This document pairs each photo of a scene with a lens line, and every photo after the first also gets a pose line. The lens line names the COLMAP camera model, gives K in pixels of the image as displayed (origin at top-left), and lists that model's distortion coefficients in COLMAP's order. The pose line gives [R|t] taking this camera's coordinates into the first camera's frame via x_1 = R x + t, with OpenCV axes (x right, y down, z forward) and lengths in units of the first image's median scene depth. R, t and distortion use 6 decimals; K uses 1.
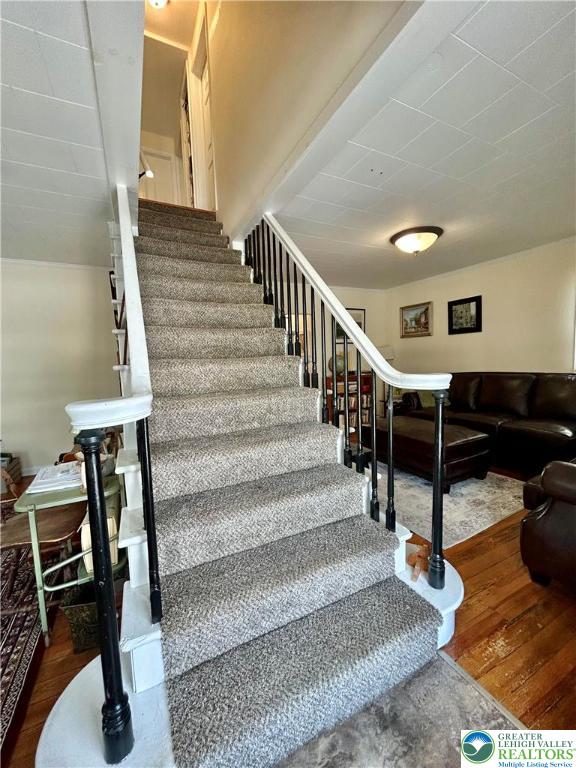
lens RADIAL K [[308.6, 0, 289.2], [0, 308.6, 386.0], [0, 0, 1]] dist [0.000768, 0.000760]
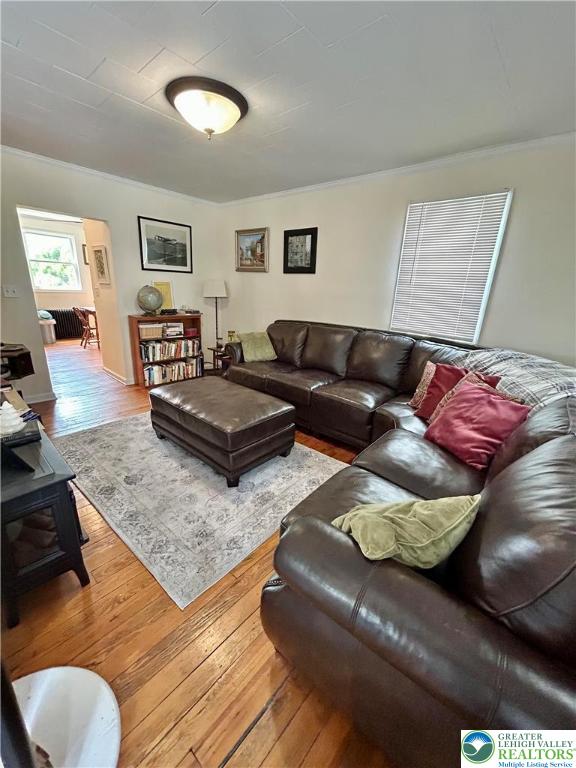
lens RADIAL K [[308.6, 0, 290.4], [0, 308.6, 385.6], [0, 0, 1]] dist [0.000768, 0.000760]
pose [[0.925086, -0.034419, 0.378195, 0.208632], [-0.048969, 0.976758, 0.208676, -0.044118], [-0.376588, -0.211563, 0.901899, 0.173146]]
